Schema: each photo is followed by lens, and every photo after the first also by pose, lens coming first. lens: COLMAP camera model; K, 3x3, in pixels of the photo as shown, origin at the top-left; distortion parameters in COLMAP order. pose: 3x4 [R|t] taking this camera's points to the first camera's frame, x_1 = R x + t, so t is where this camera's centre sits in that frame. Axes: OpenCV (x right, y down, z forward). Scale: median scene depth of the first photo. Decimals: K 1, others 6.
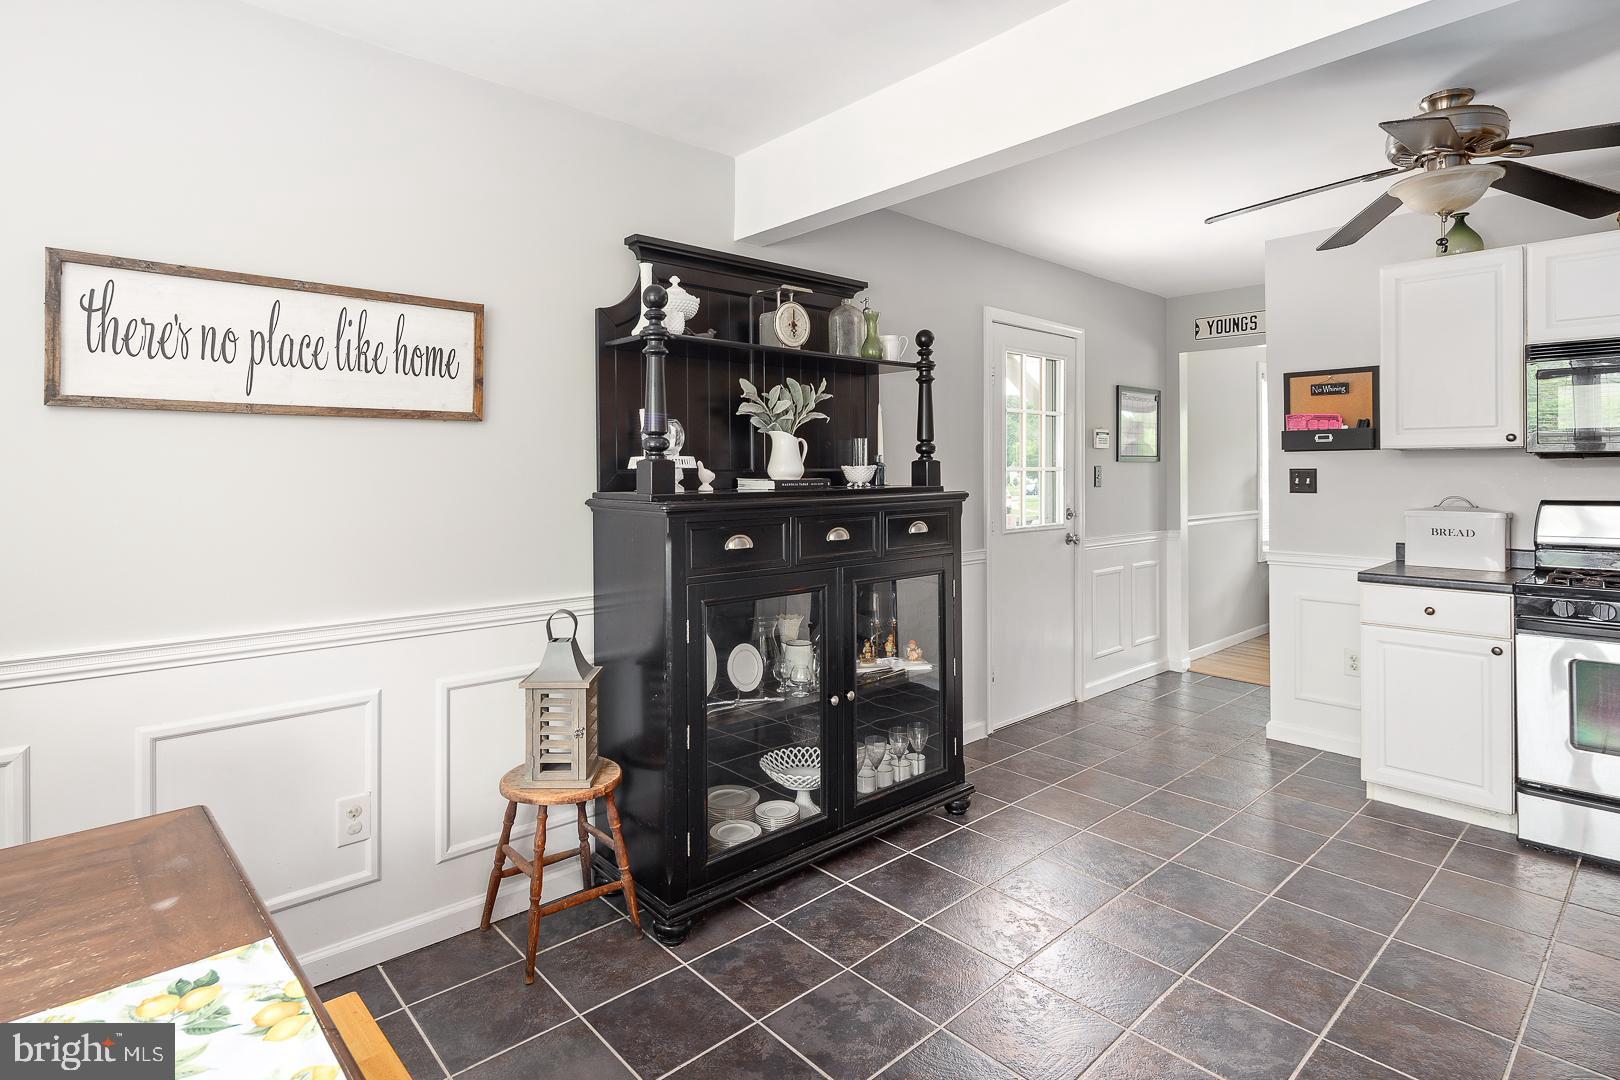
lens RADIAL K [[818.1, 0, 810.0], [0, 818.1, 540.0], [0, 0, 1]] dist [-0.000239, -0.000067]
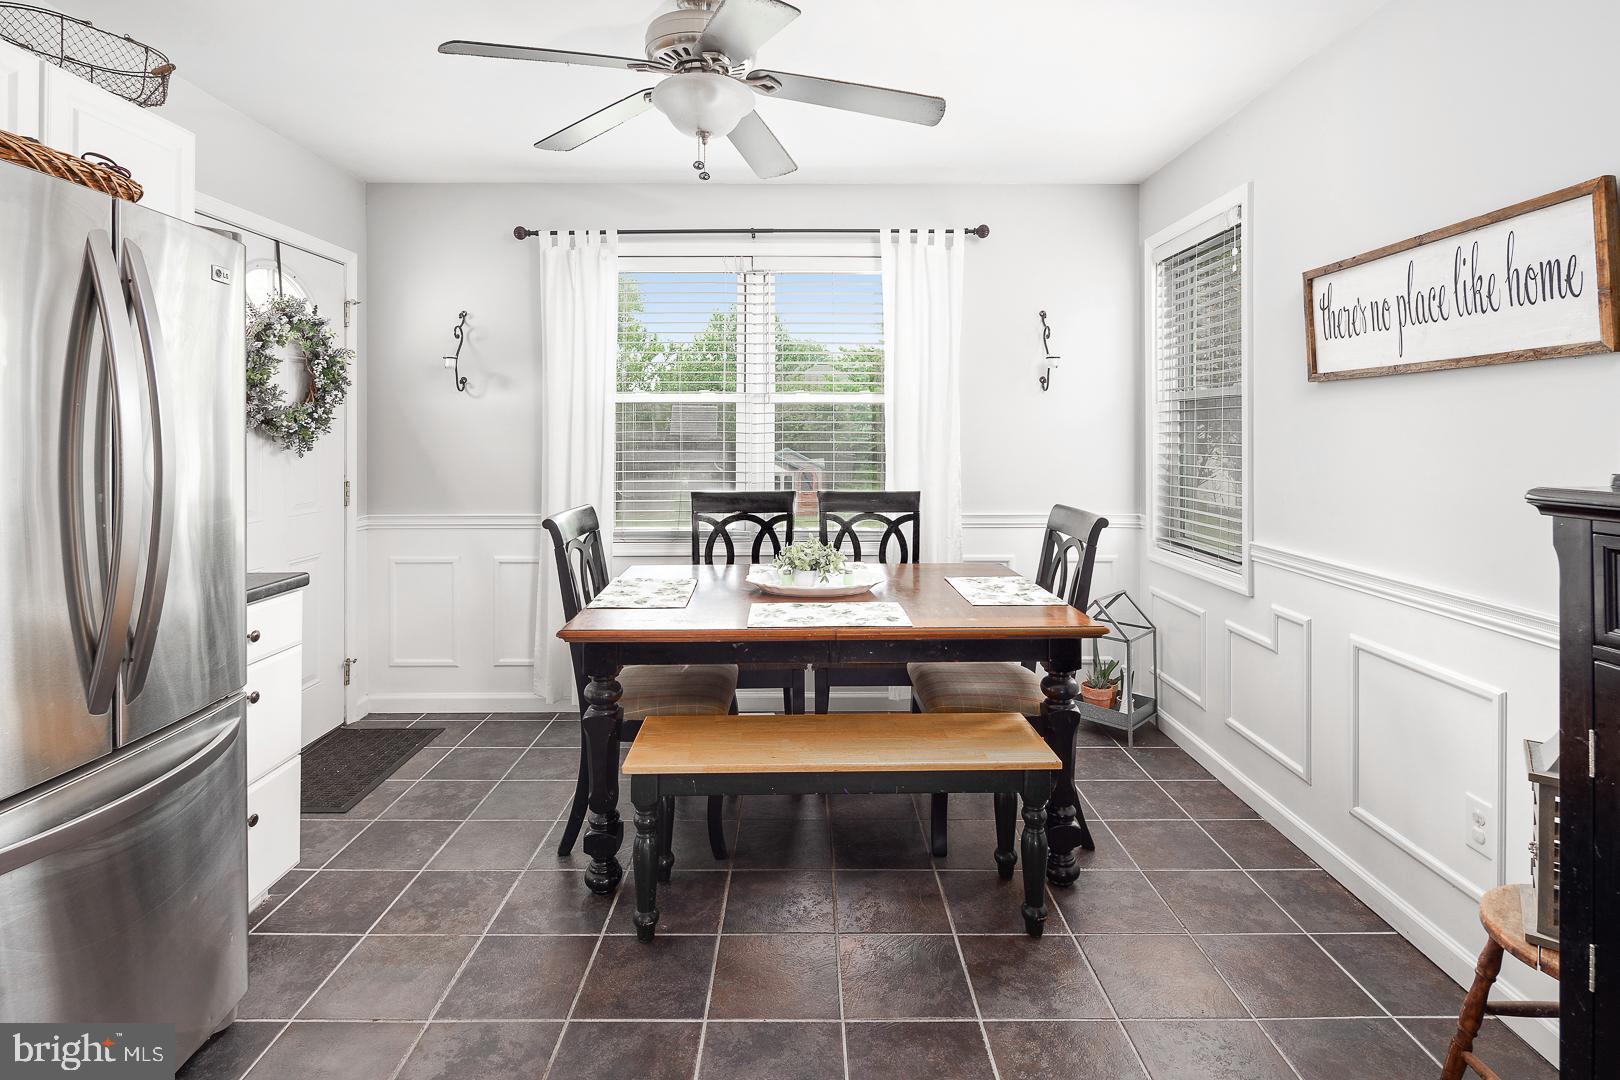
lens RADIAL K [[818.1, 0, 810.0], [0, 818.1, 540.0], [0, 0, 1]] dist [-0.000239, -0.000067]
pose [[-0.671757, 0.095800, -0.734551, 0.574955], [-0.064377, 0.980301, 0.186725, -0.082080], [0.737969, 0.172722, -0.652356, 1.043124]]
